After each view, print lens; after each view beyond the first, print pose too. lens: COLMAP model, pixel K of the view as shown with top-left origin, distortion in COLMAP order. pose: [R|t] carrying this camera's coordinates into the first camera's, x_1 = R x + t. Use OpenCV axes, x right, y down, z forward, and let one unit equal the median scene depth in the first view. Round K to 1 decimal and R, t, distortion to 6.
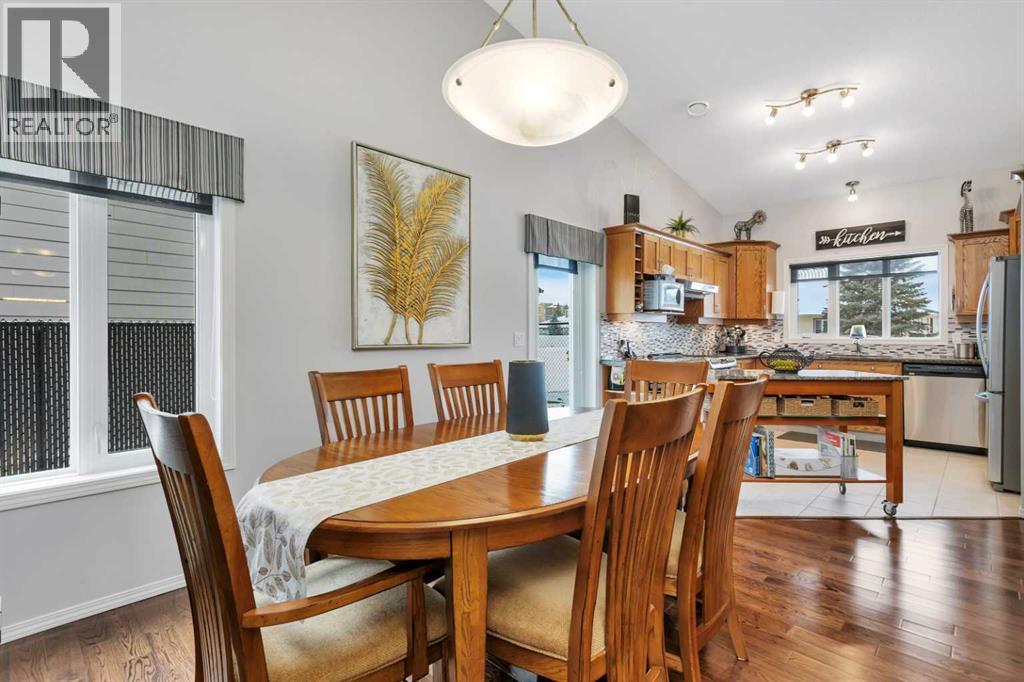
lens RADIAL K [[487.6, 0, 511.1], [0, 487.6, 334.5], [0, 0, 1]] dist [0.002572, 0.003377]
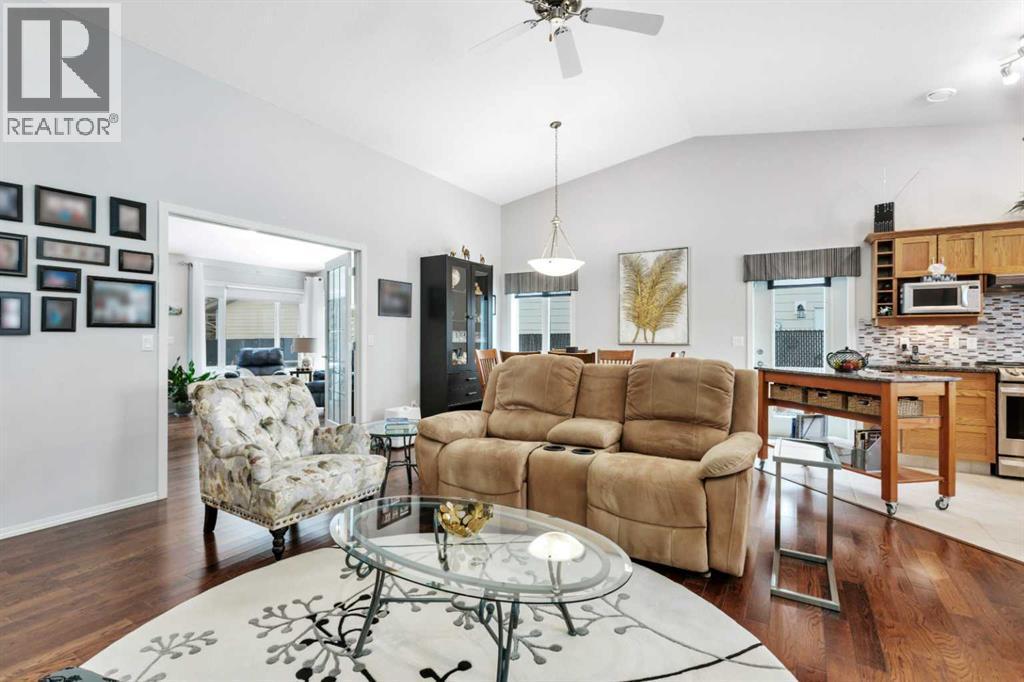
lens RADIAL K [[487.6, 0, 502.2], [0, 487.6, 335.2], [0, 0, 1]] dist [0.002572, 0.003377]
pose [[0.221374, -0.005464, -0.975174, 1.031279], [-0.003418, 0.999974, -0.006379, 0.002151], [0.975183, 0.004745, 0.221349, -0.017633]]
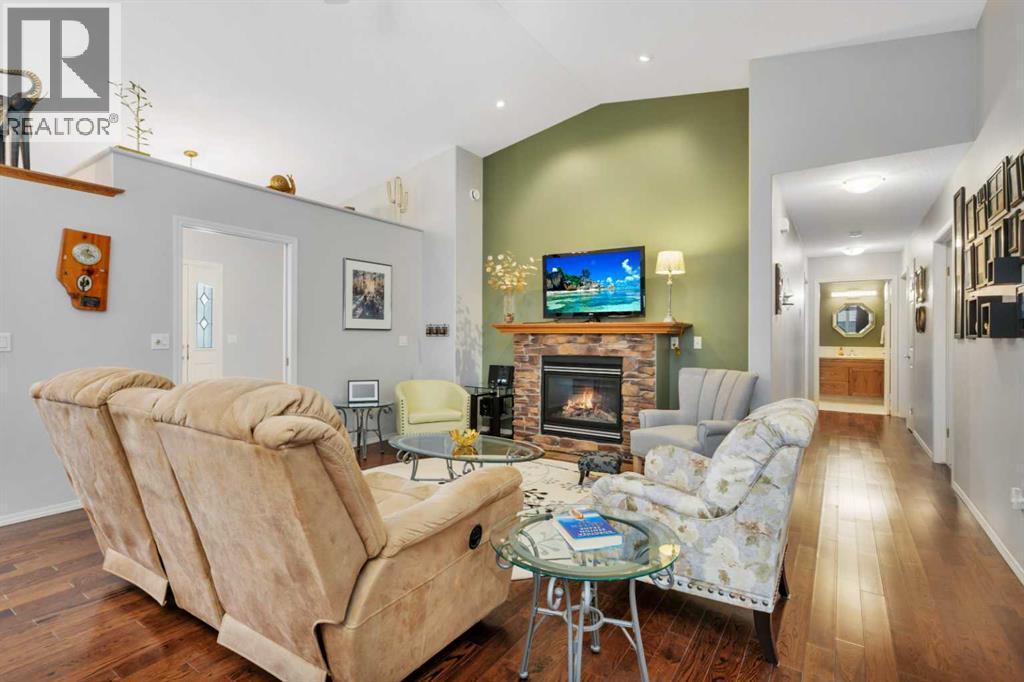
lens RADIAL K [[487.6, 0, 504.5], [0, 487.6, 331.9], [0, 0, 1]] dist [0.002572, 0.003377]
pose [[-0.166038, 0.007647, 0.986090, -0.022958], [-0.002026, 0.999965, -0.008096, -0.001240], [-0.986117, -0.003342, -0.166017, 0.096211]]
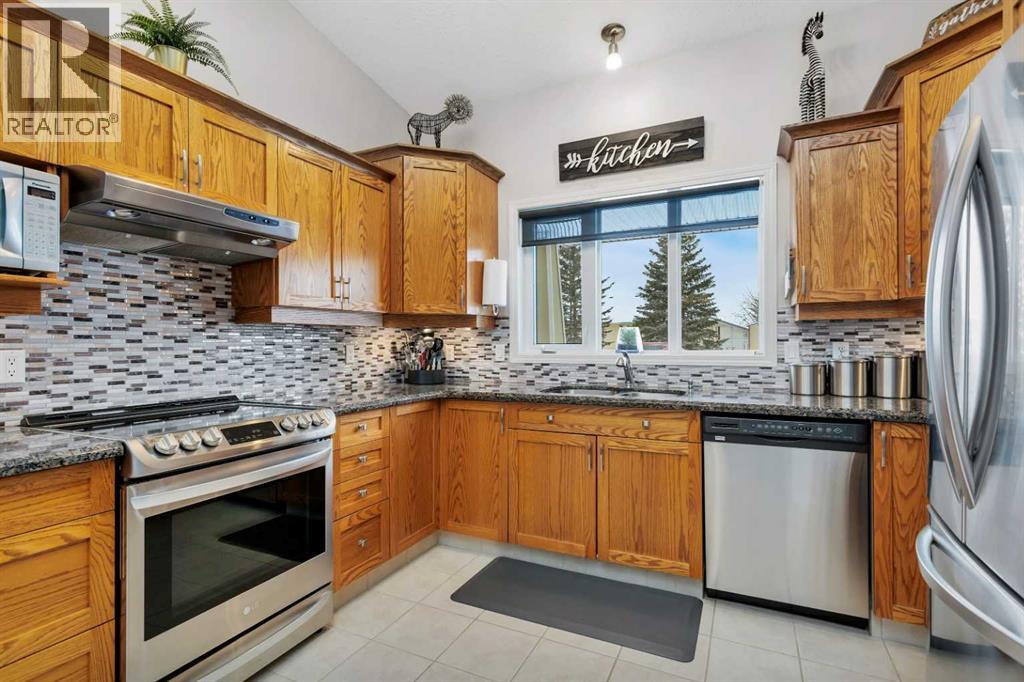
lens RADIAL K [[487.6, 0, 513.0], [0, 487.6, 343.9], [0, 0, 1]] dist [0.002572, 0.003377]
pose [[0.951364, -0.007619, 0.307976, 0.525077], [0.006856, 0.999970, 0.003559, -0.005659], [-0.307994, -0.001275, 0.951387, 0.661699]]
